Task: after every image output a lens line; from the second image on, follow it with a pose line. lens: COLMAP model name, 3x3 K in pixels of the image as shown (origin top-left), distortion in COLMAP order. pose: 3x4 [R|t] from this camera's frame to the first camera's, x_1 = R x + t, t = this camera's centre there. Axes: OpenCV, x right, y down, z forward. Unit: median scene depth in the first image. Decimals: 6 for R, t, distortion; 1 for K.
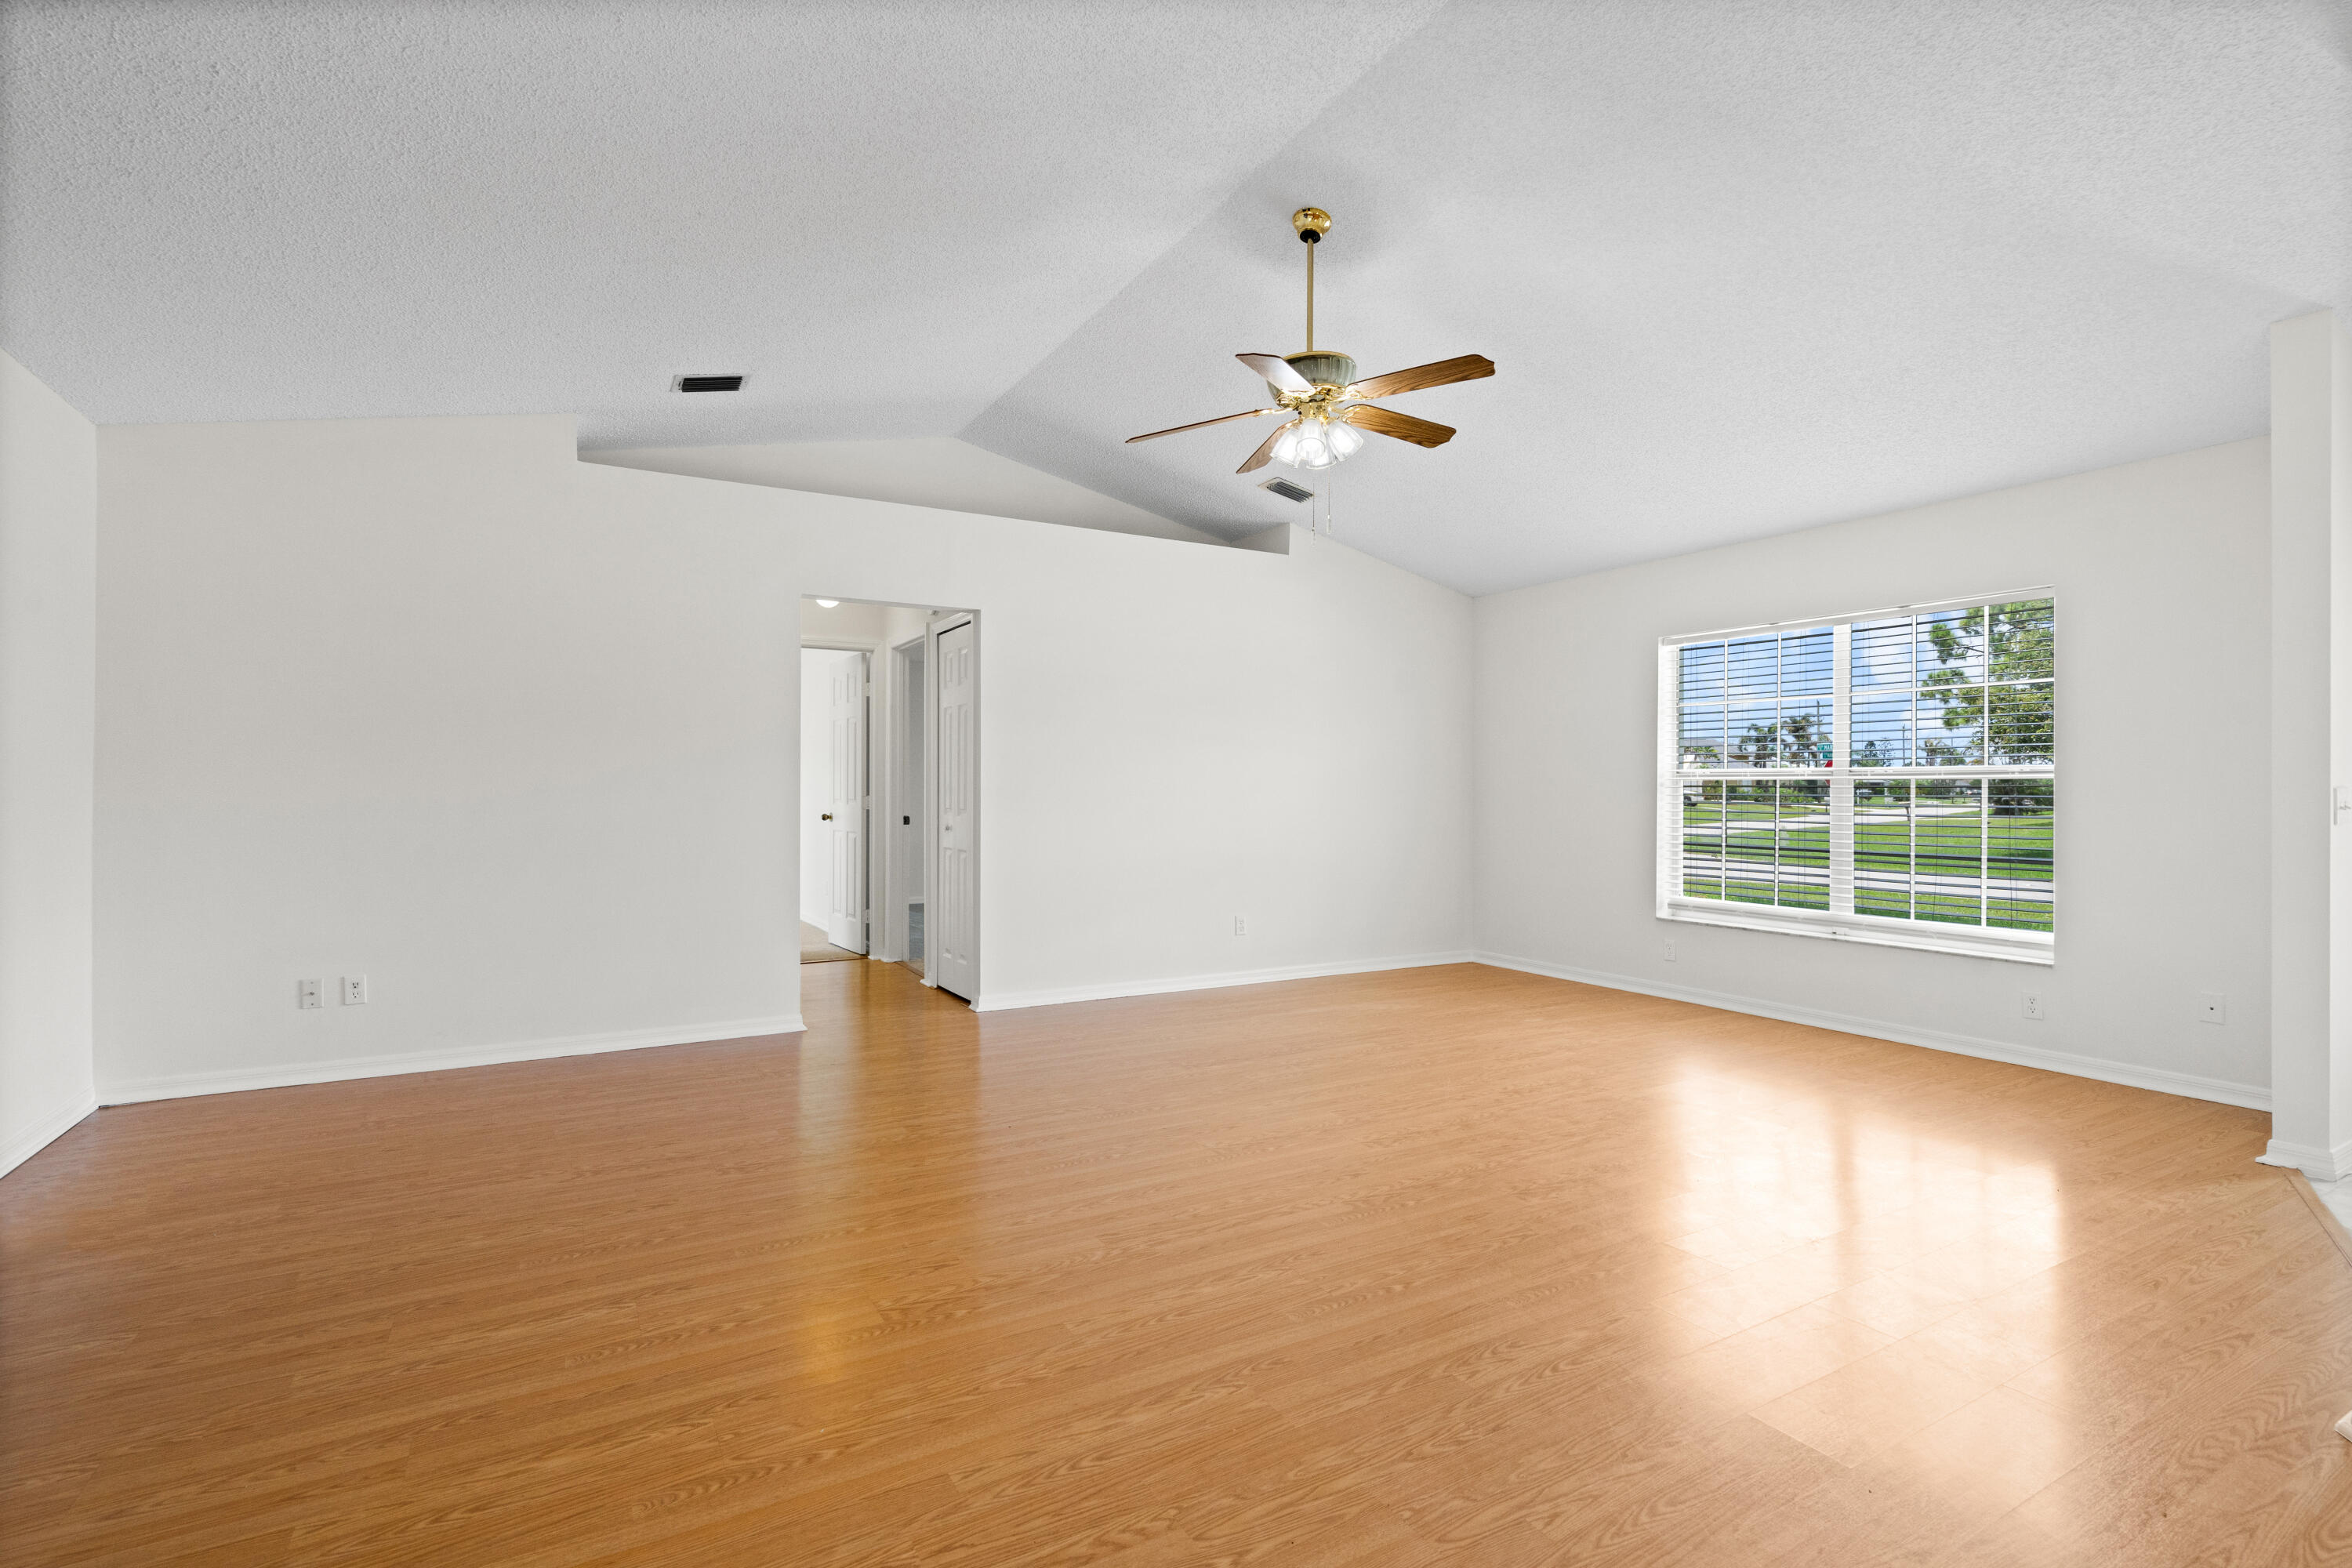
lens RADIAL K [[1101.0, 0, 1182.9], [0, 1101.0, 772.8], [0, 0, 1]] dist [0.002998, 0.000589]
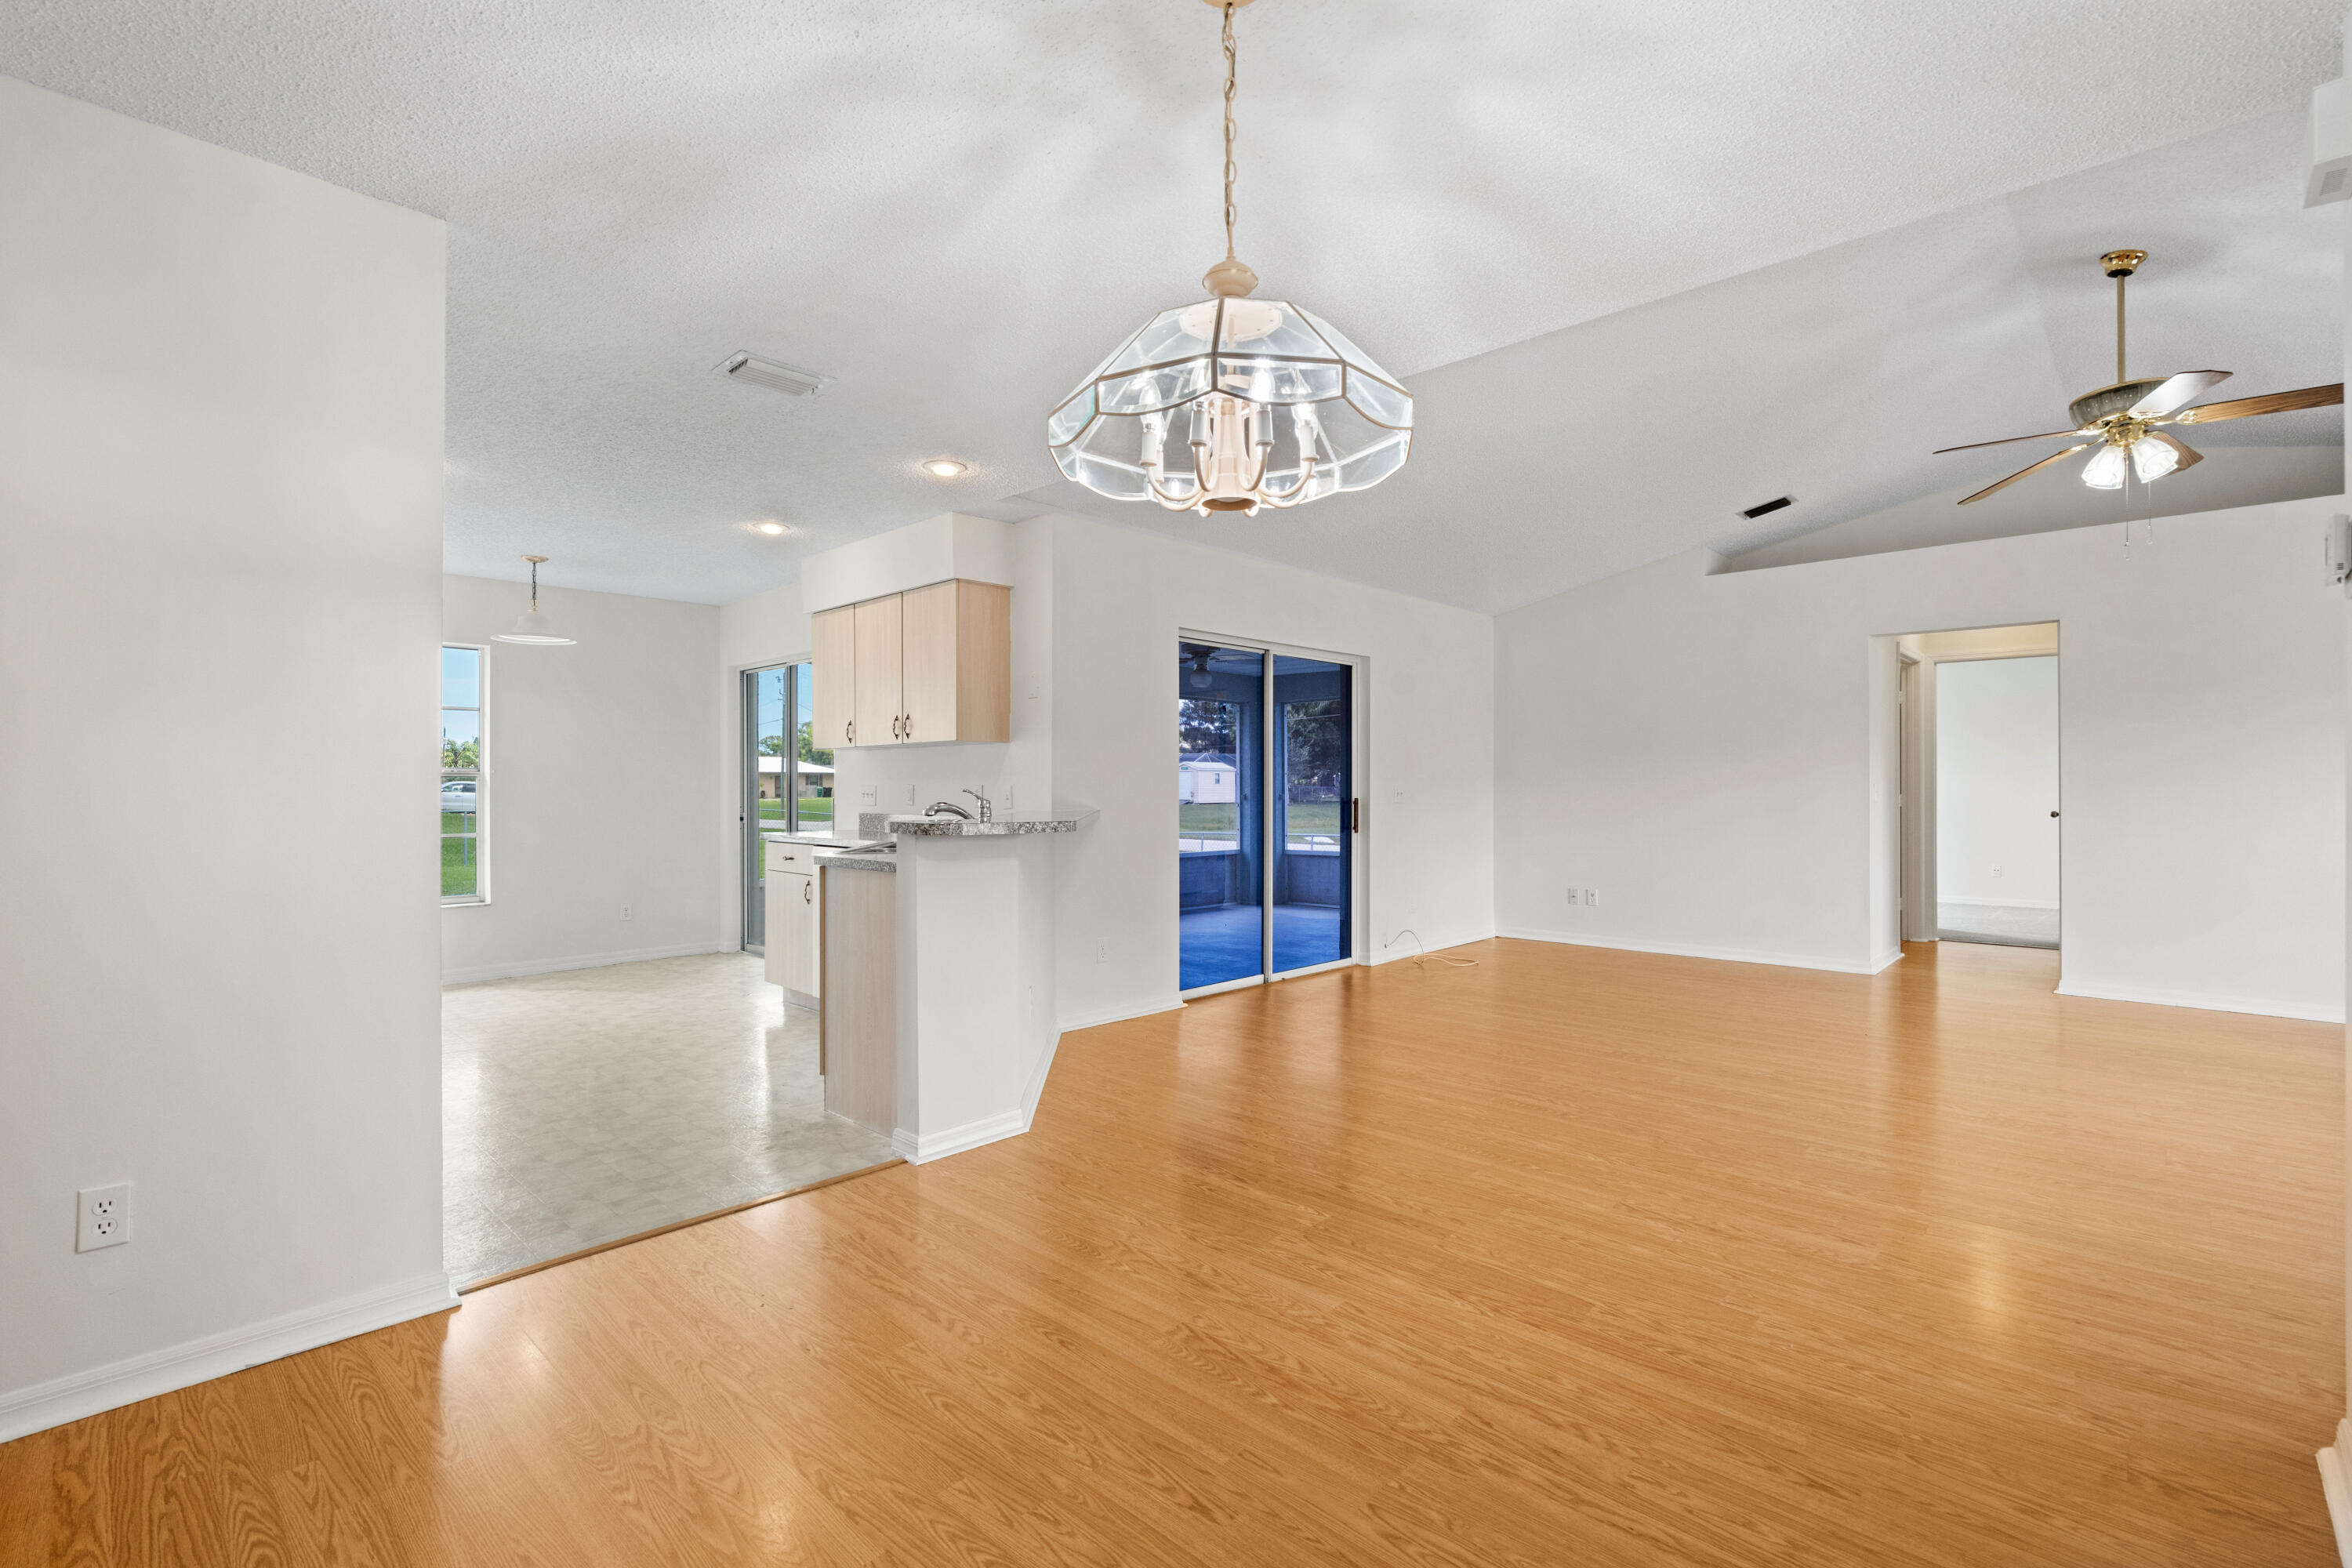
lens RADIAL K [[1058.5, 0, 1176.0], [0, 1058.5, 784.0], [0, 0, 1]] dist [-0.000867, -0.000471]
pose [[0.269947, -0.007568, -0.962845, 0.710547], [0.016204, 0.999863, -0.003316, 0.001250], [0.962739, -0.014707, 0.270033, -0.146193]]
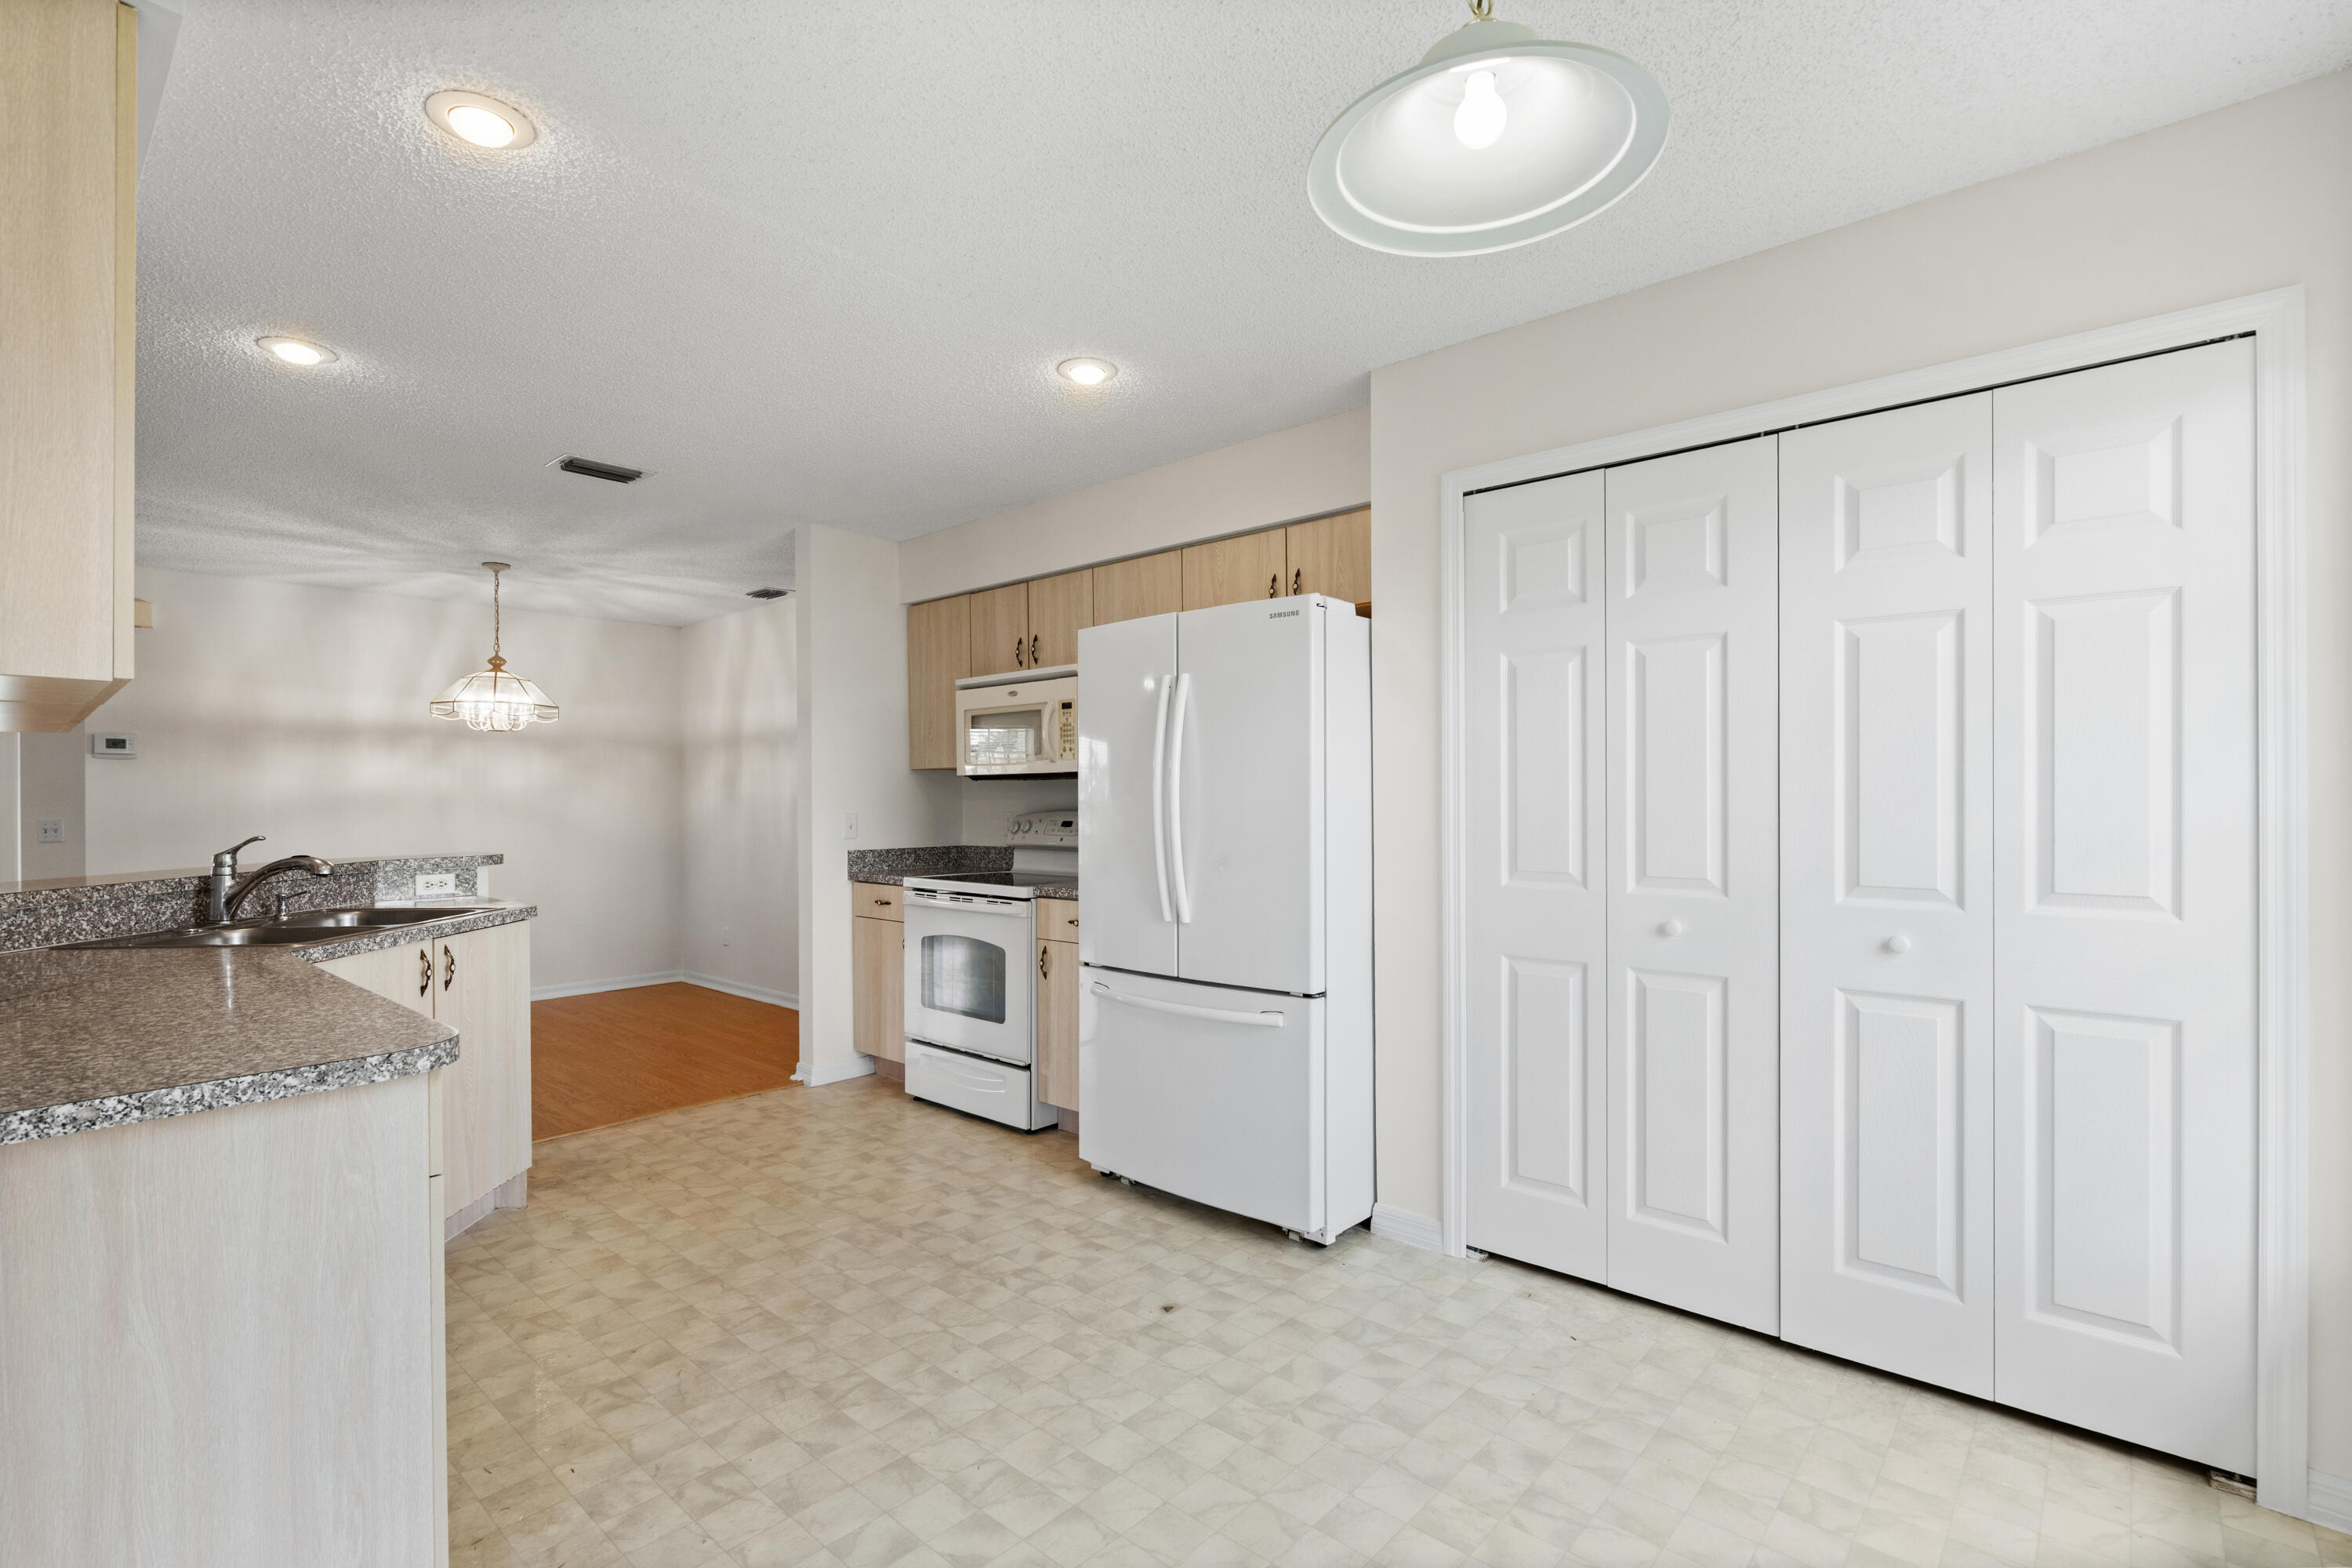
lens RADIAL K [[1068.0, 0, 1174.4], [0, 1068.0, 792.8], [0, 0, 1]] dist [-0.000058, 0.000378]
pose [[-0.299510, 0.002609, 0.954090, -0.980913], [-0.006766, 0.999965, -0.004859, -0.026071], [-0.954069, -0.007911, -0.299482, -0.389117]]
